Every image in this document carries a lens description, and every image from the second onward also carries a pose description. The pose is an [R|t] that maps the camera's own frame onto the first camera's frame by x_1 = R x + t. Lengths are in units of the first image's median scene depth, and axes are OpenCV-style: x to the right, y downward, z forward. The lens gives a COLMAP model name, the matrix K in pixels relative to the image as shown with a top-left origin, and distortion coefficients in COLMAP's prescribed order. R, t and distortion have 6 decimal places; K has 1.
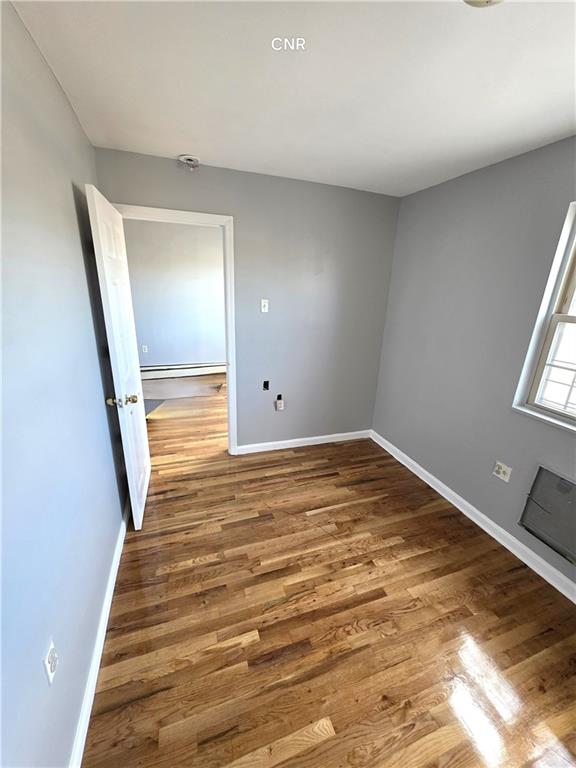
lens RADIAL K [[309.9, 0, 290.1], [0, 309.9, 383.6], [0, 0, 1]] dist [0.000762, 0.000284]
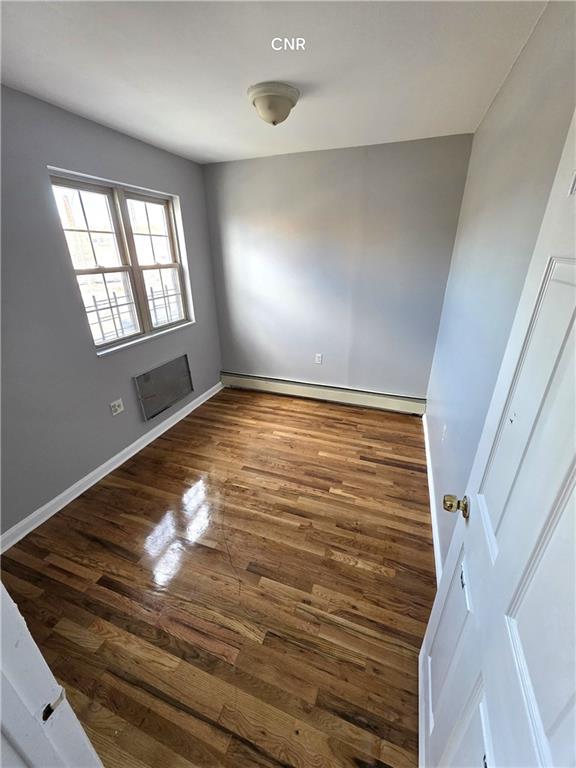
lens RADIAL K [[309.9, 0, 289.2], [0, 309.9, 383.8], [0, 0, 1]] dist [0.000762, 0.000284]
pose [[-0.773054, -0.285107, 0.566658, -0.515471], [0.170733, 0.766821, 0.618737, -0.441690], [-0.610931, 0.575065, -0.544117, 1.284929]]
